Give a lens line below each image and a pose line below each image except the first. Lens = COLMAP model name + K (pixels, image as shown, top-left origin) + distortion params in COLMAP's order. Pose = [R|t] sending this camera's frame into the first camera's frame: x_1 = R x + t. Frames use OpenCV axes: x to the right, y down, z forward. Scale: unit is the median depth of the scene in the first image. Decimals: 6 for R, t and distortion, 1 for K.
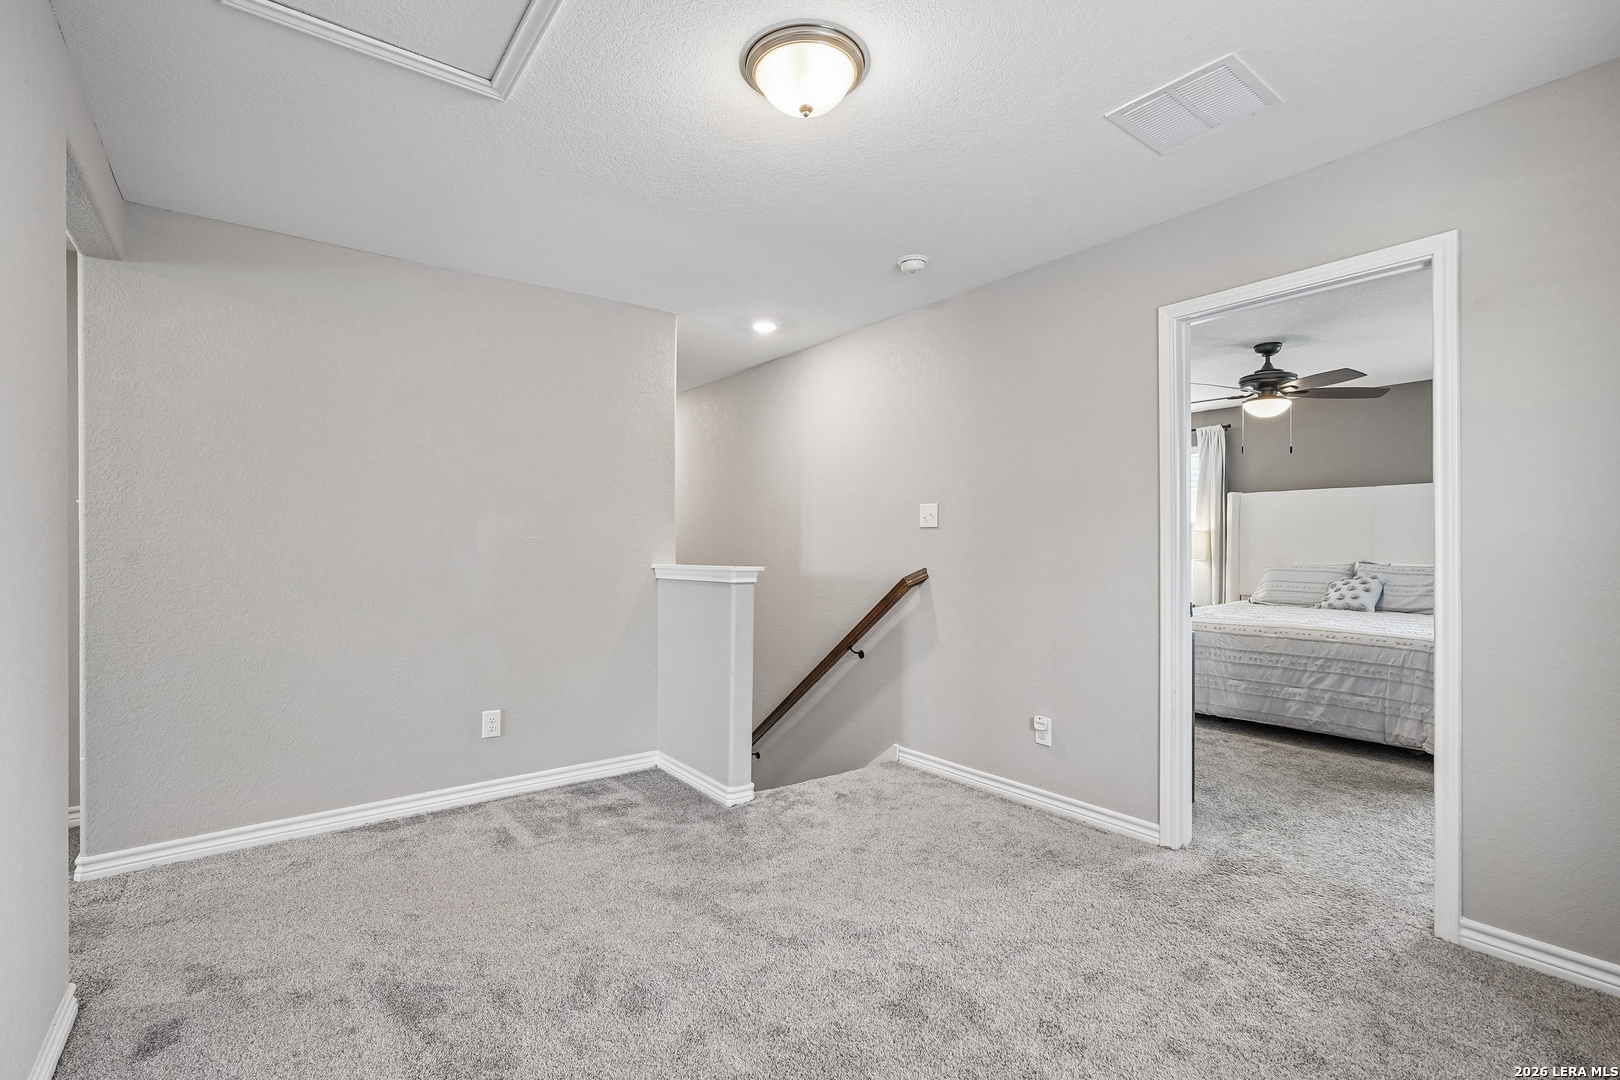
lens RADIAL K [[729.2, 0, 805.8], [0, 729.2, 541.8], [0, 0, 1]] dist [-0.015280, 0.007890]
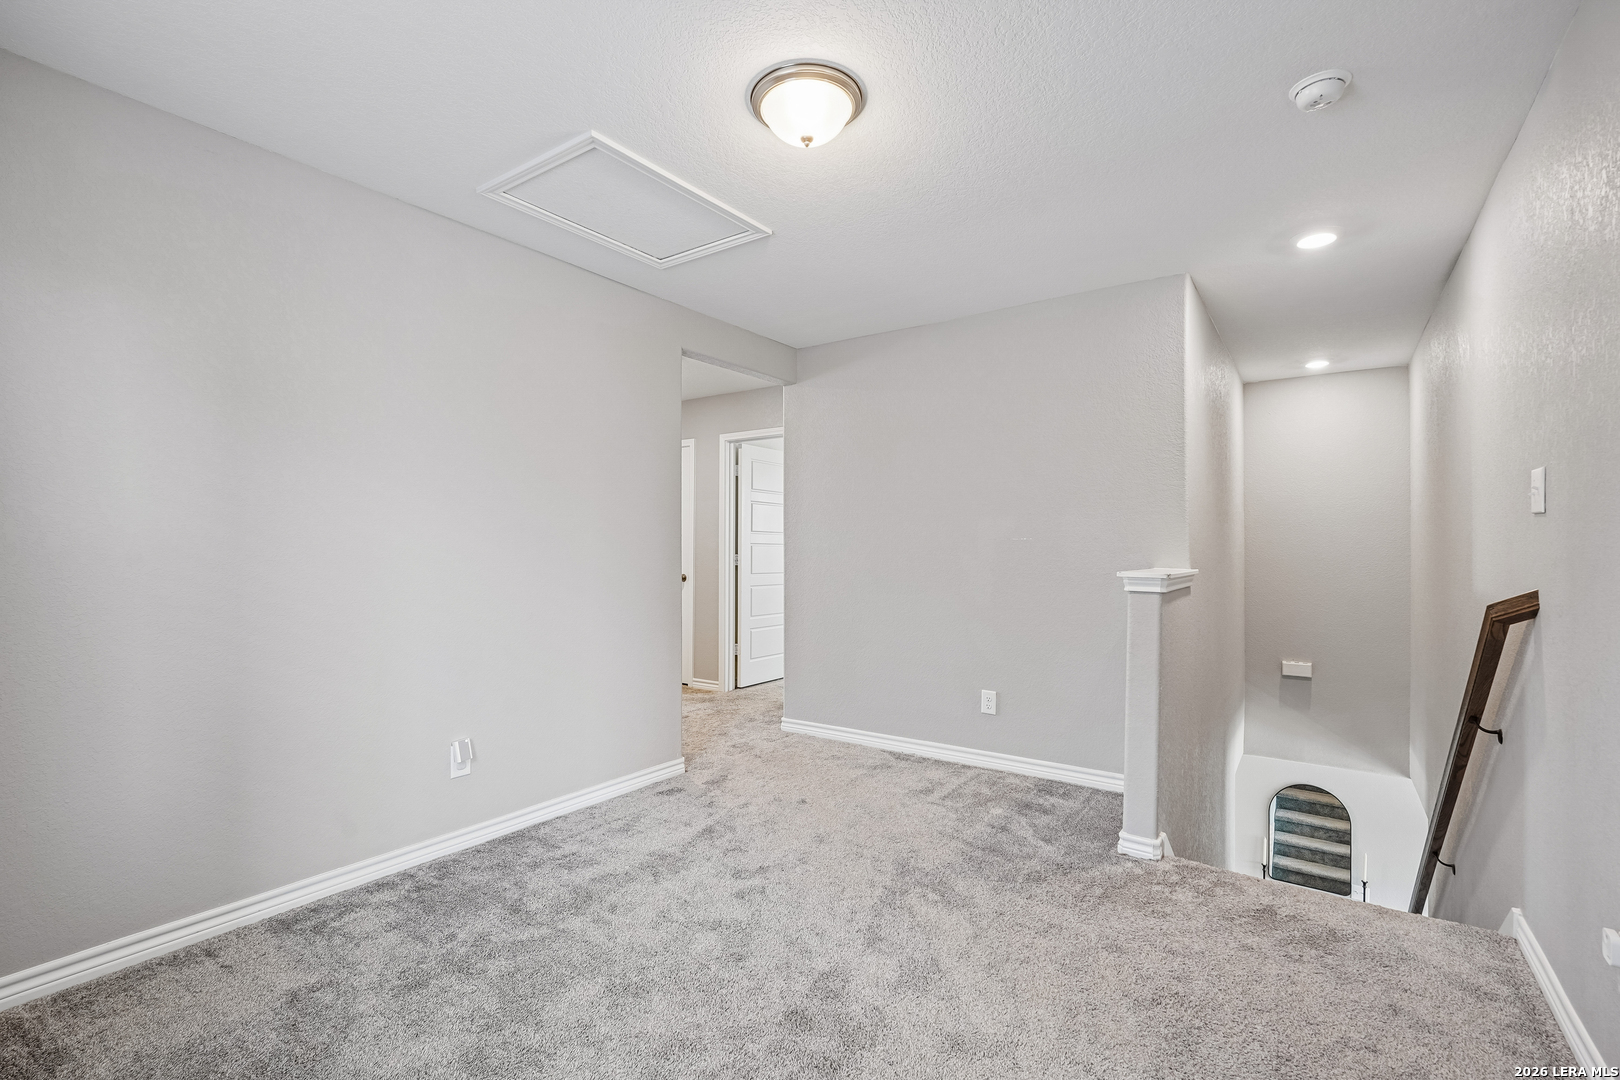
lens RADIAL K [[729.2, 0, 810.0], [0, 729.2, 537.1], [0, 0, 1]] dist [-0.015280, 0.007890]
pose [[0.303159, -0.011027, -0.952876, 0.624870], [-0.000094, 0.999933, -0.011602, 0.003923], [0.952940, 0.003607, 0.303138, 0.414582]]
